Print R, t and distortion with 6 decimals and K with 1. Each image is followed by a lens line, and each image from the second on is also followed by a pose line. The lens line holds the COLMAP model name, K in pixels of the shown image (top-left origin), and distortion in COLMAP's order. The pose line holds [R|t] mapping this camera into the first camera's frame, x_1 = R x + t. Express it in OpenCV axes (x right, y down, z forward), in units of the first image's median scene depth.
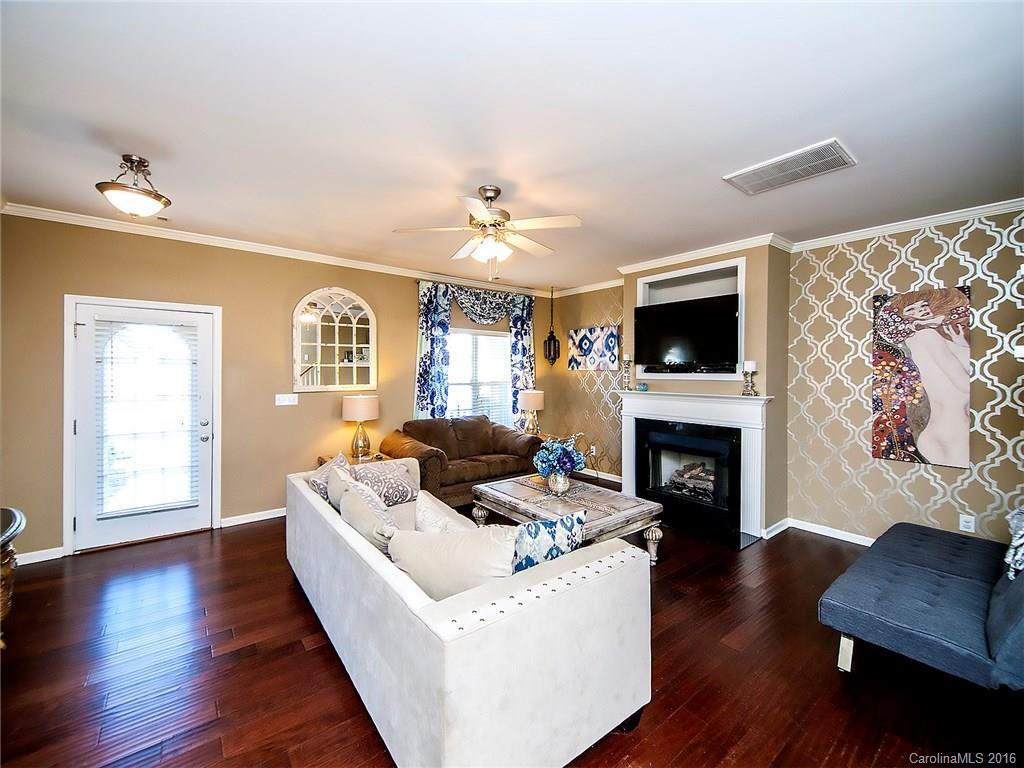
lens RADIAL K [[424.0, 0, 500.0], [0, 424.0, 374.8], [0, 0, 1]] dist [0.018175, -0.007527]
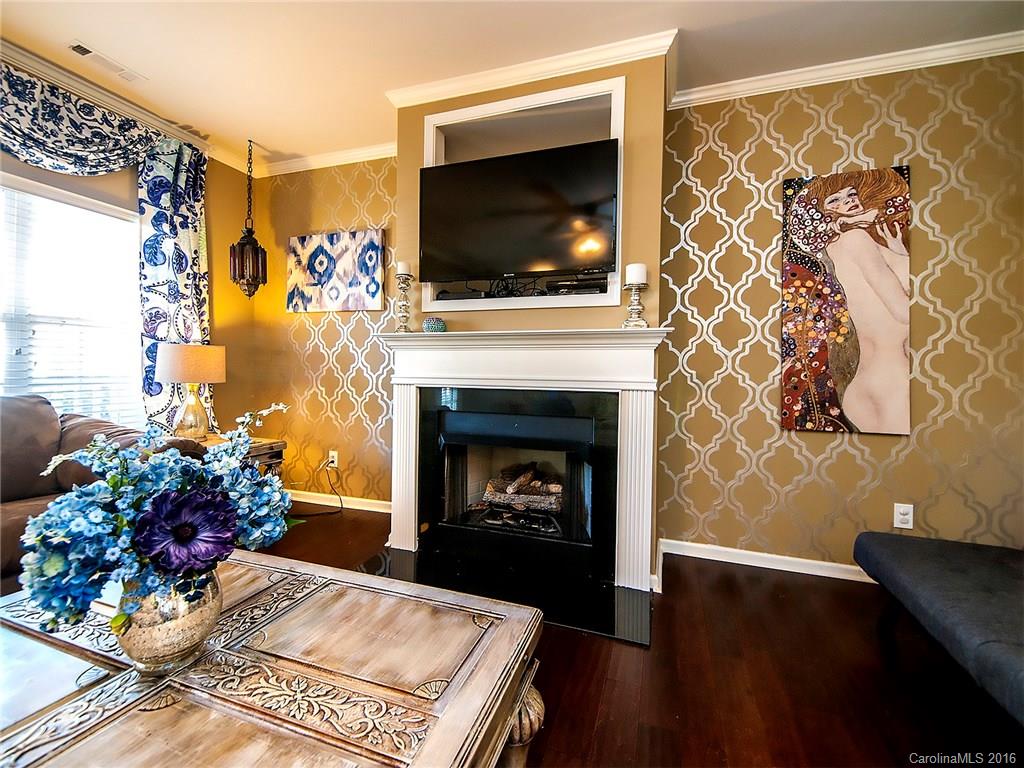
lens RADIAL K [[451.4, 0, 512.2], [0, 451.4, 373.1], [0, 0, 1]] dist [0.012172, -0.004480]
pose [[0.837610, 0.008518, 0.546202, 0.135575], [-0.008358, 0.999961, -0.002777, 0.098409], [-0.546205, -0.002239, 0.837649, 0.565495]]
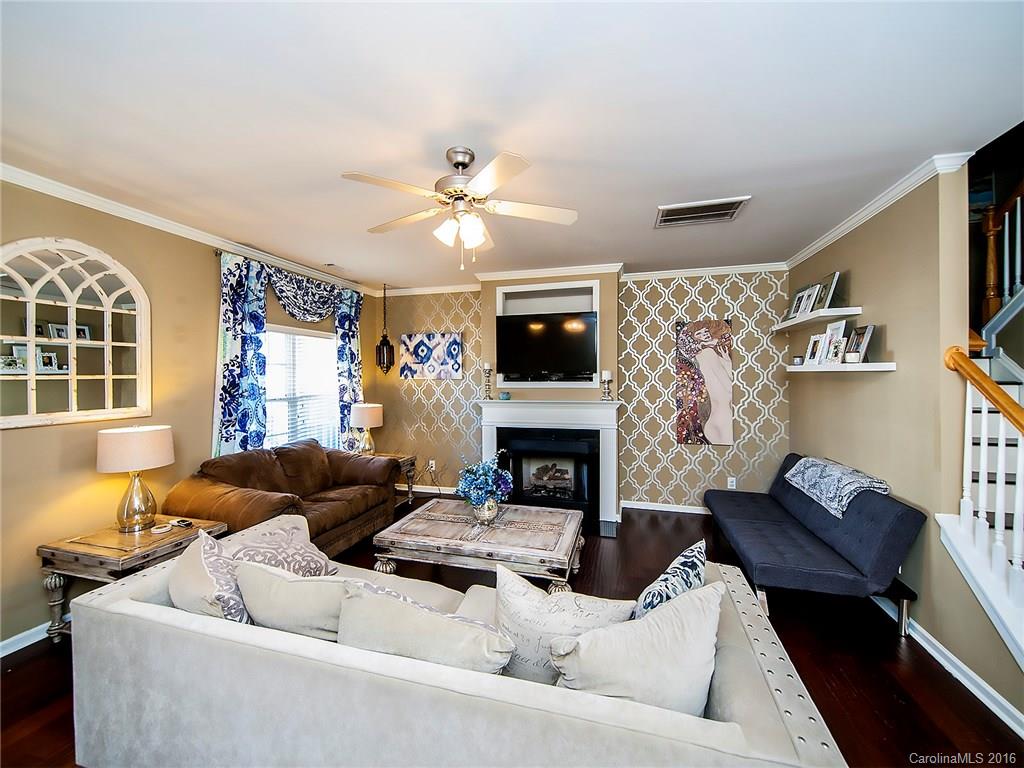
lens RADIAL K [[424.0, 0, 508.3], [0, 424.0, 379.8], [0, 0, 1]] dist [0.018175, -0.007527]
pose [[0.804389, -0.012892, 0.593963, -0.287259], [0.013642, 0.999902, 0.003229, -0.014214], [-0.593947, 0.005506, 0.804486, 0.218535]]
